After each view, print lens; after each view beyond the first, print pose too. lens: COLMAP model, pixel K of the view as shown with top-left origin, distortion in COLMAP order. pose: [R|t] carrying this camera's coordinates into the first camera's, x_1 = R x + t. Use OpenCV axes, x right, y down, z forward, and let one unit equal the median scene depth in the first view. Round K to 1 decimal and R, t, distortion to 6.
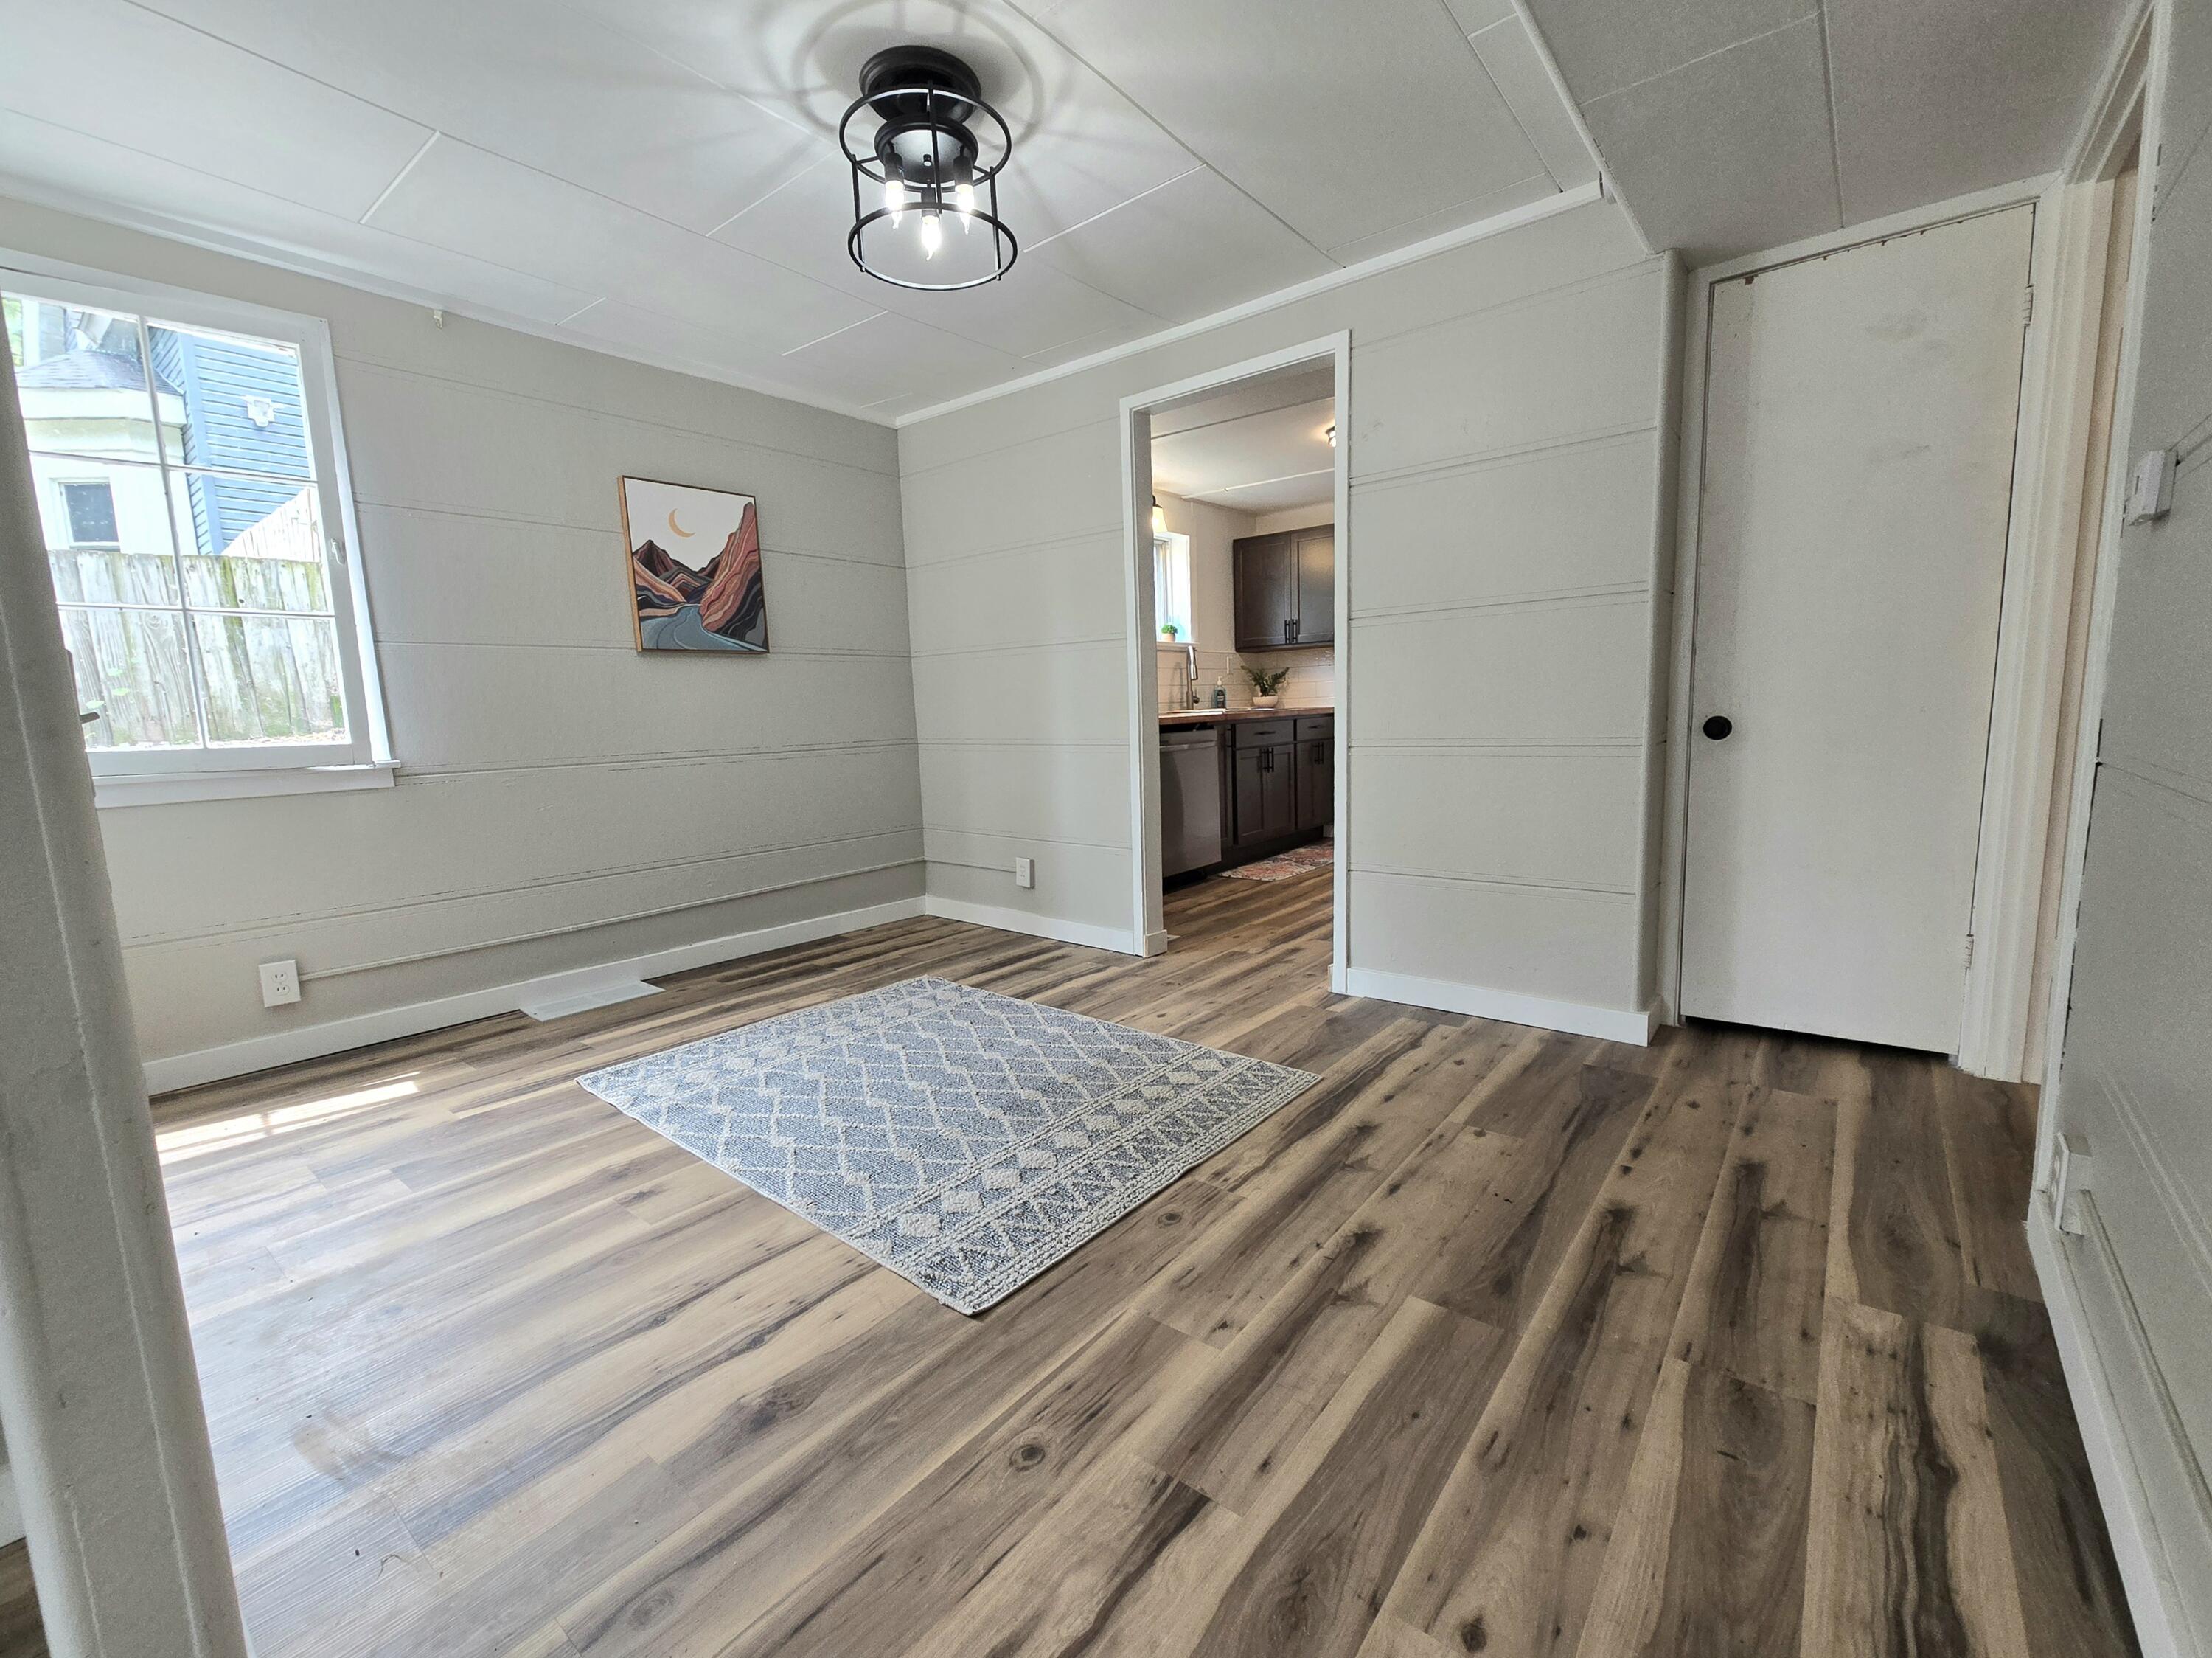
lens RADIAL K [[936.4, 0, 1099.3], [0, 936.4, 834.0], [0, 0, 1]] dist [0.003756, 0.000298]
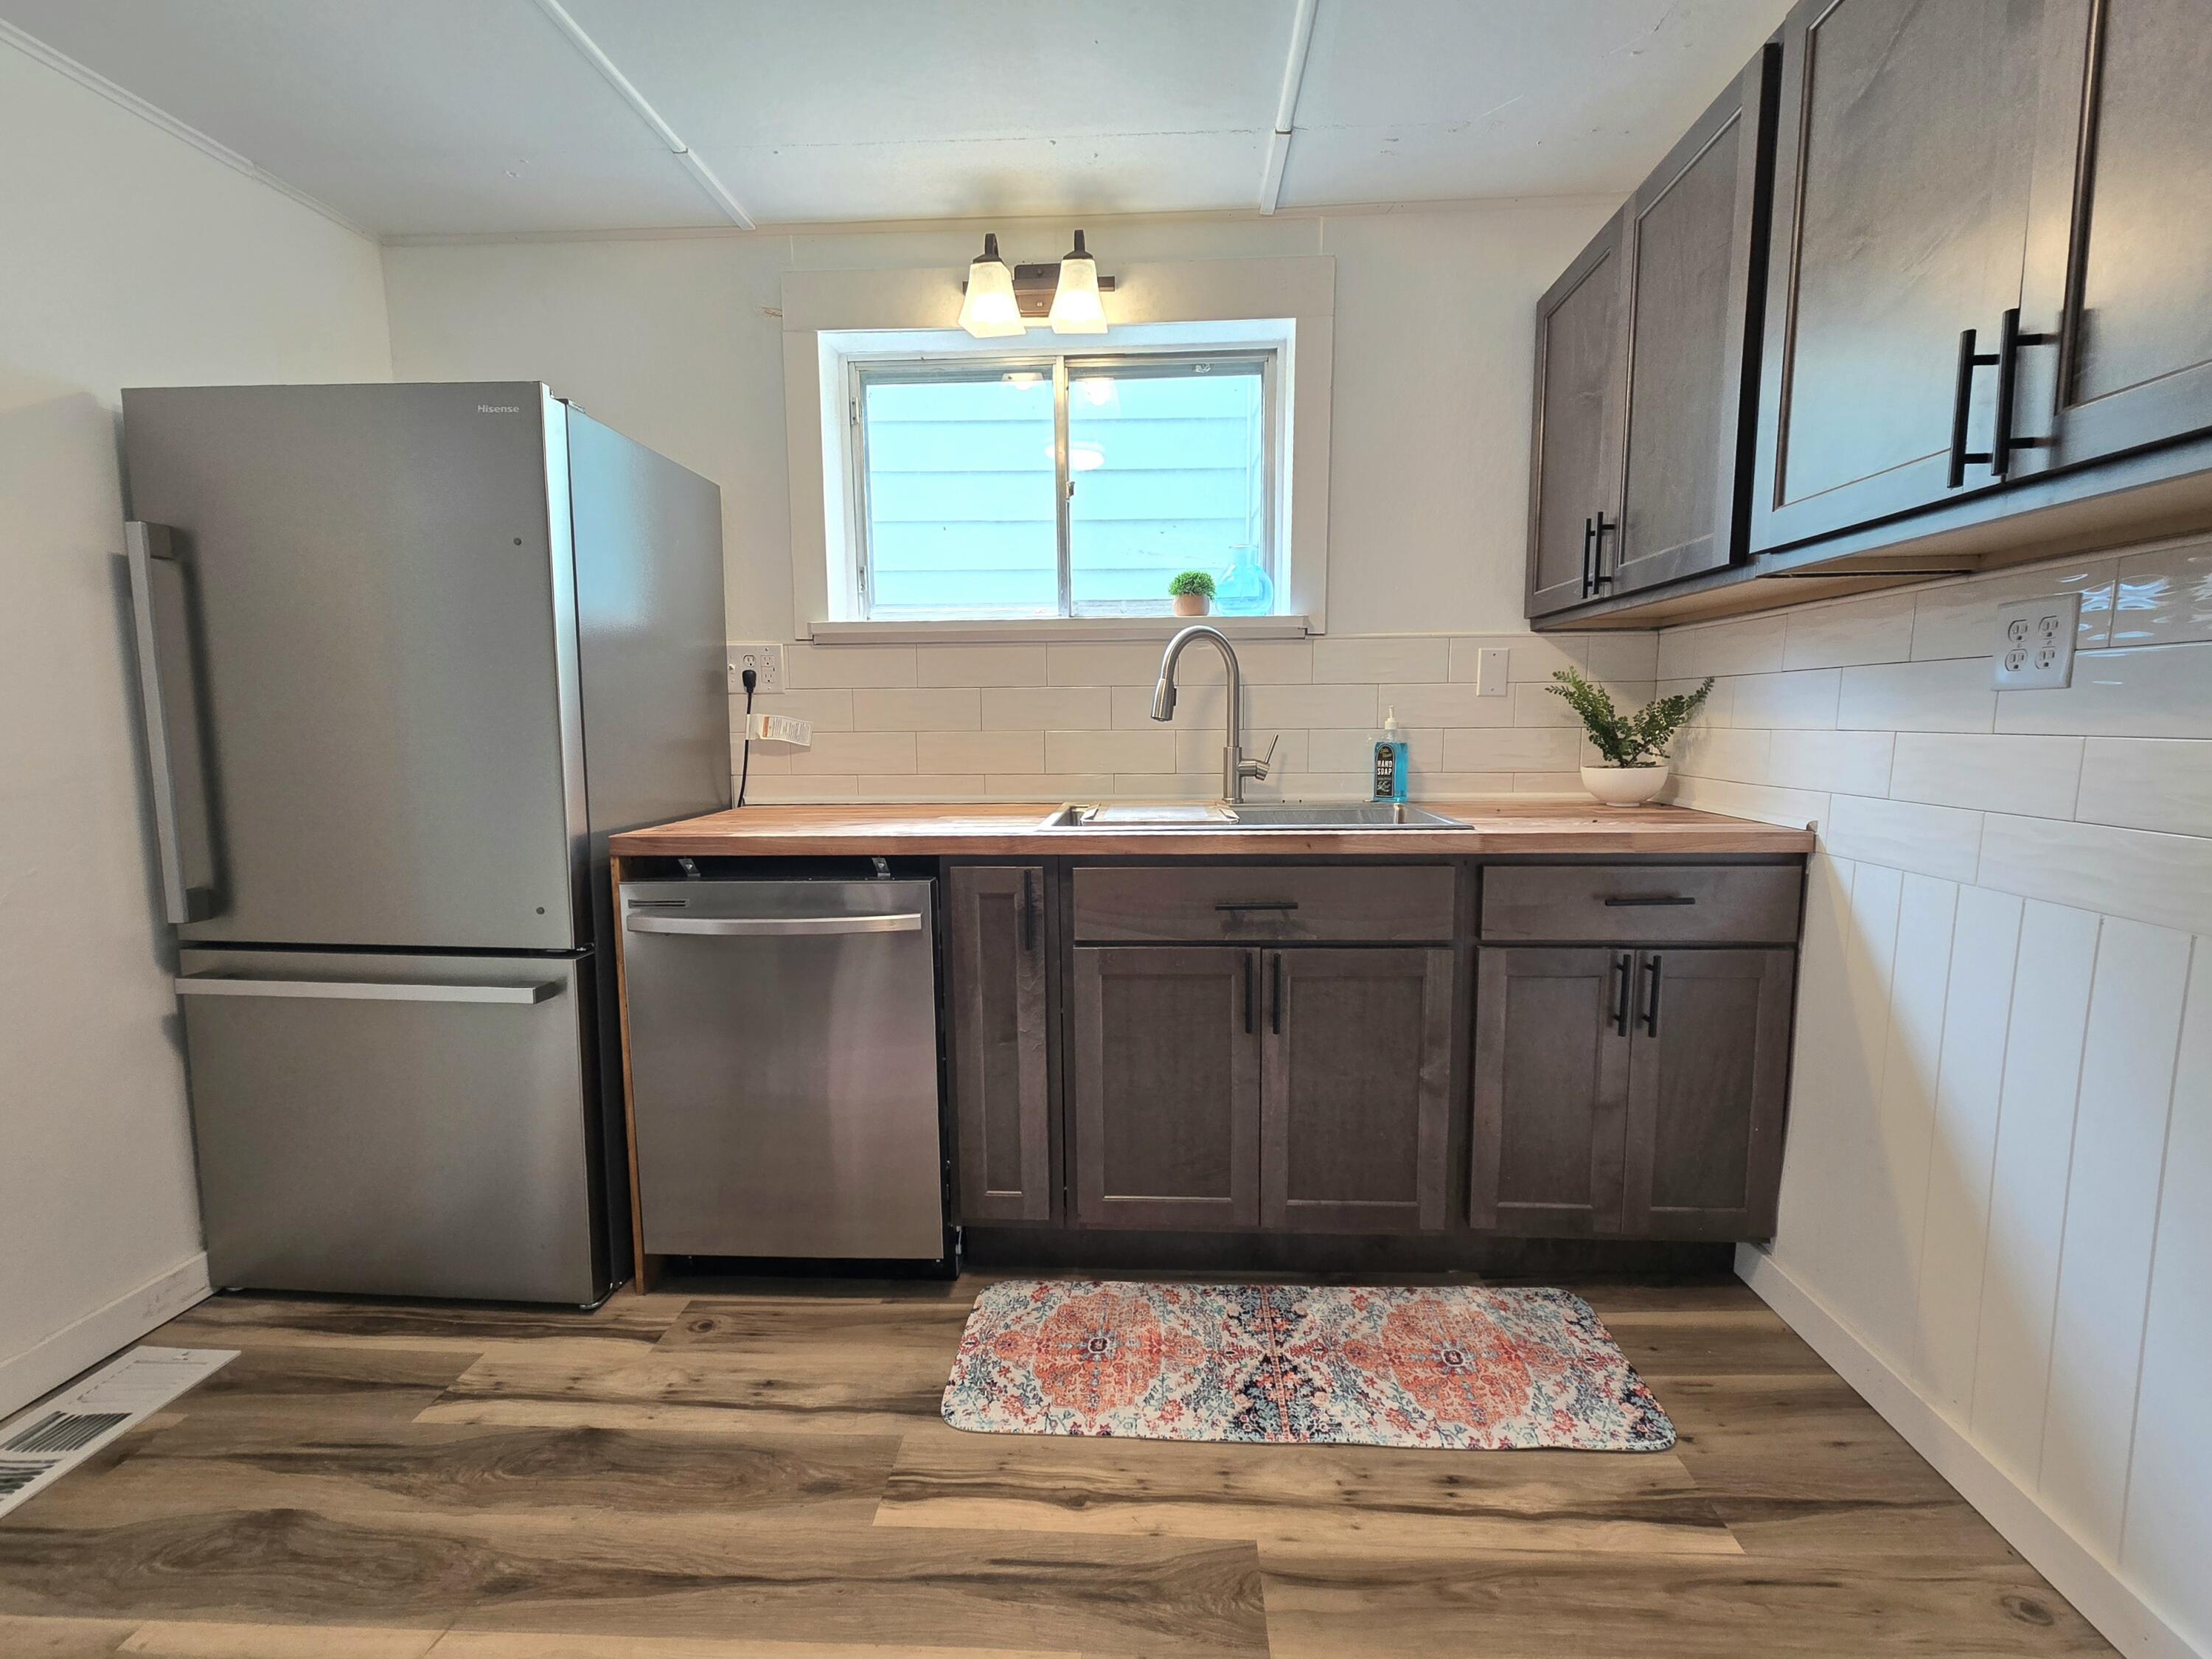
lens RADIAL K [[968.0, 0, 1101.9], [0, 968.0, 833.2], [0, 0, 1]] dist [0.001083, 0.000339]
pose [[0.587118, 0.120484, -0.800485, 0.387328], [-0.116236, 0.991162, 0.063929, -0.141351], [0.801113, 0.055511, 0.595933, 0.749010]]
